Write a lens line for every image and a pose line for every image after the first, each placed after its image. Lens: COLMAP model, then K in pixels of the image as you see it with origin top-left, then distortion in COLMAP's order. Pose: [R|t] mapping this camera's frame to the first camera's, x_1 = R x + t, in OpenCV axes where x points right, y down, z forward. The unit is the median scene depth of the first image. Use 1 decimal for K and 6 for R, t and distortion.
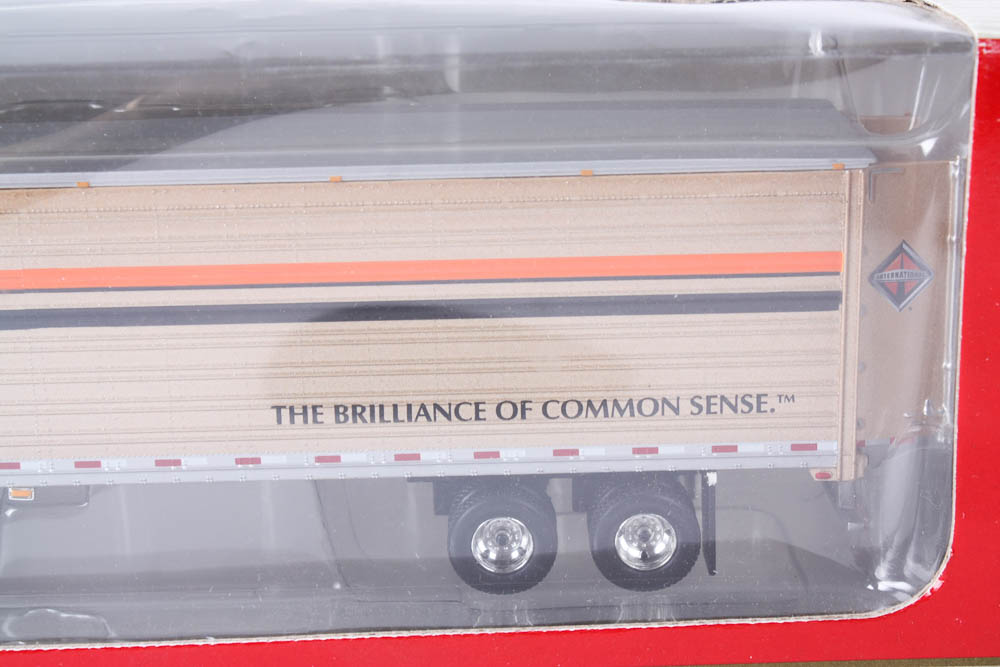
lens RADIAL K [[2153.6, 0, 500.0], [0, 2153.6, 333.5], [0, 0, 1]] dist [0.020828, 0.151711]
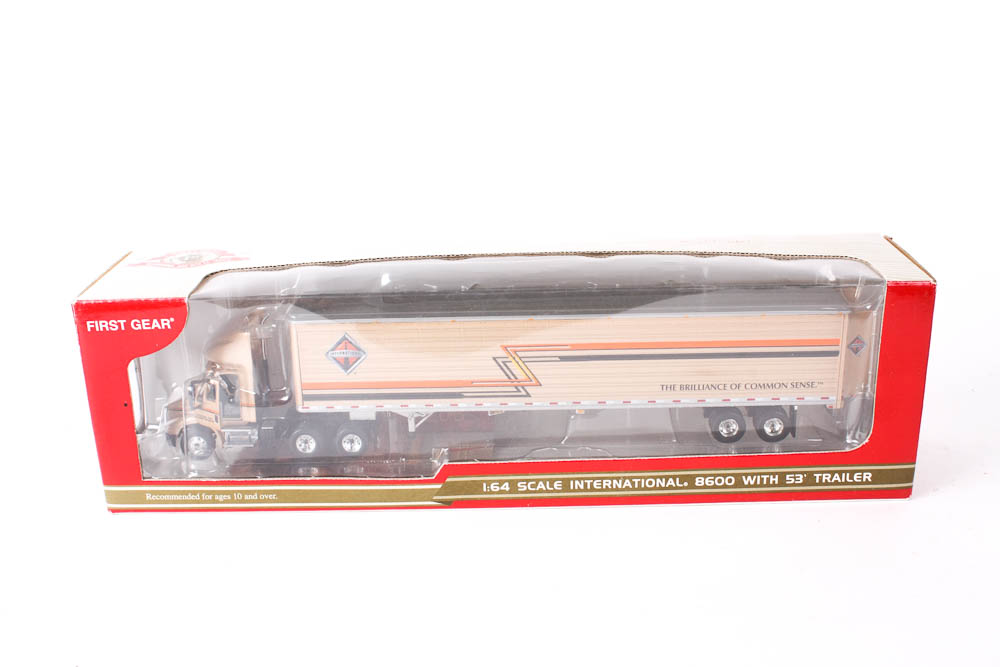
lens RADIAL K [[1169.1, 0, 500.0], [0, 1169.1, 333.5], [0, 0, 1]] dist [-0.093243, -0.000972]
pose [[0.999663, 0.005085, -0.025446, -0.299784], [-0.003904, 0.998922, 0.046253, -0.121701], [0.025654, -0.046139, 0.998606, -0.732065]]
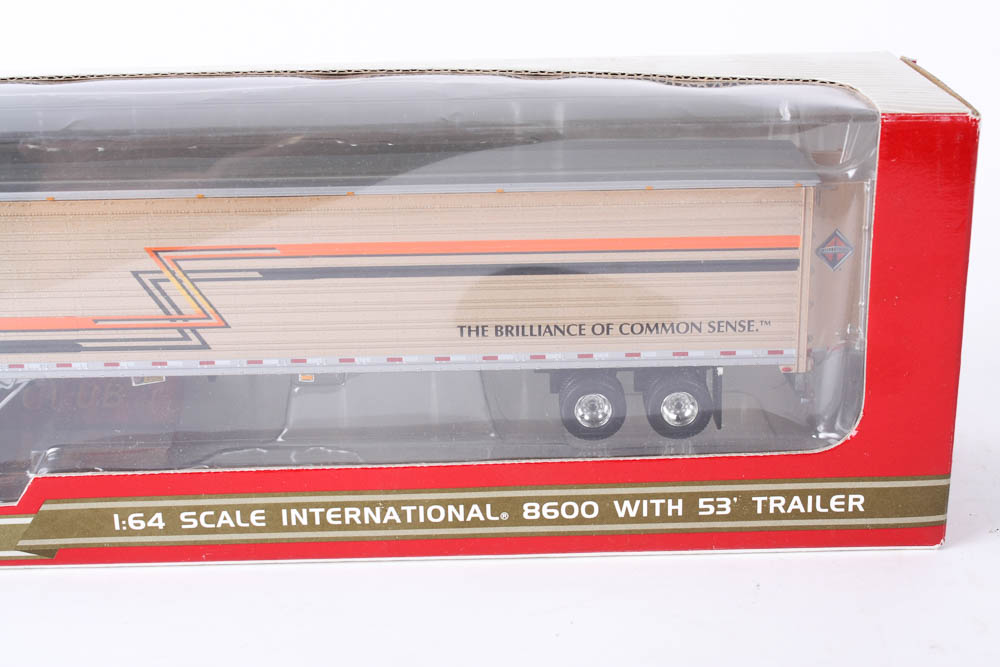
lens RADIAL K [[1751.3, 0, 500.0], [0, 1751.3, 333.5], [0, 0, 1]] dist [-0.022924, 0.027021]
pose [[0.999985, 0.005157, -0.001952, -0.070117], [-0.005098, 0.999576, 0.028677, 0.000403], [0.002099, -0.028666, 0.999587, -0.356609]]
